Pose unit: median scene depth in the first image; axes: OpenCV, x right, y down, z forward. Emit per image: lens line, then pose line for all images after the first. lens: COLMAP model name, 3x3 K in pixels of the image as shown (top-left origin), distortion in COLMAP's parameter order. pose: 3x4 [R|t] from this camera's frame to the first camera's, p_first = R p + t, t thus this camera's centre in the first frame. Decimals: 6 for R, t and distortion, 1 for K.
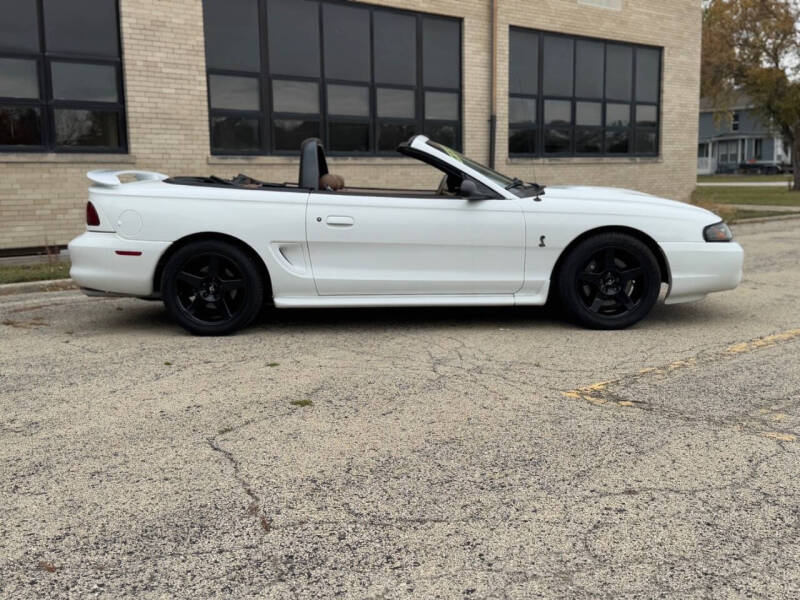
lens RADIAL K [[929.3, 0, 398.8], [0, 929.3, 305.5], [0, 0, 1]] dist [0.196904, -0.446272]
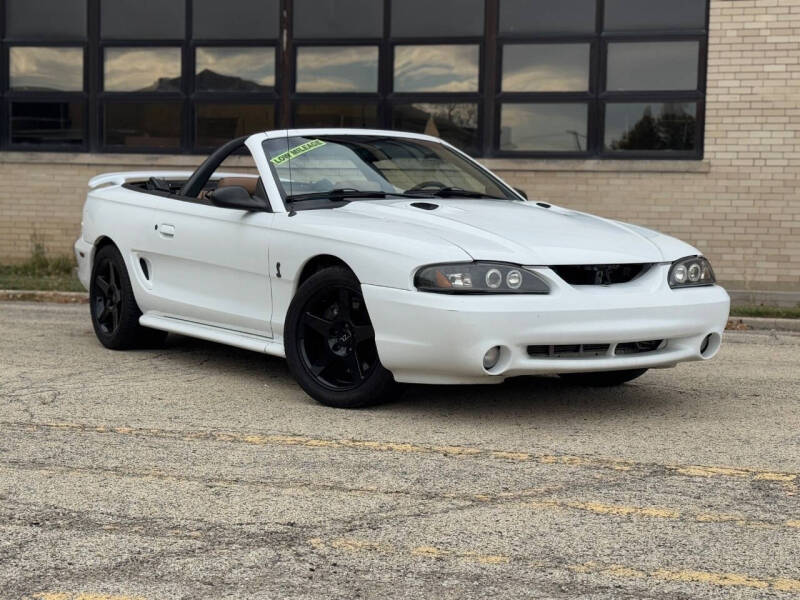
lens RADIAL K [[1457.3, 0, 400.0], [0, 1457.3, 300.0], [0, 0, 1]] dist [0.193317, -0.255169]
pose [[0.525446, 0.082561, -0.846812, 0.572045], [-0.140768, 0.990000, 0.009174, -0.033900], [0.839101, 0.114384, 0.531814, 0.231535]]
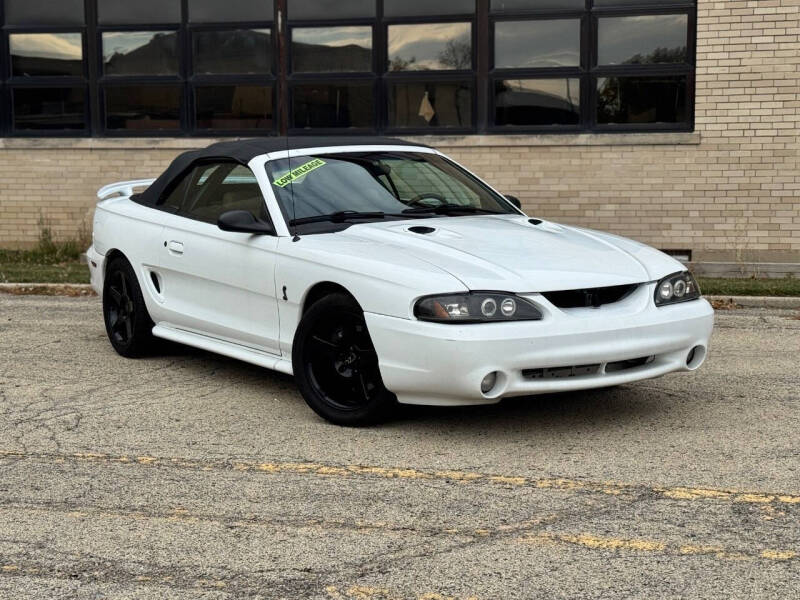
lens RADIAL K [[1458.3, 0, 393.3], [0, 1458.3, 303.0], [0, 0, 1]] dist [0.175338, -0.102308]
pose [[0.523867, 0.105828, -0.845200, 0.594145], [-0.113403, 0.992084, 0.053931, -0.066288], [0.844217, 0.067596, 0.531722, 0.212674]]
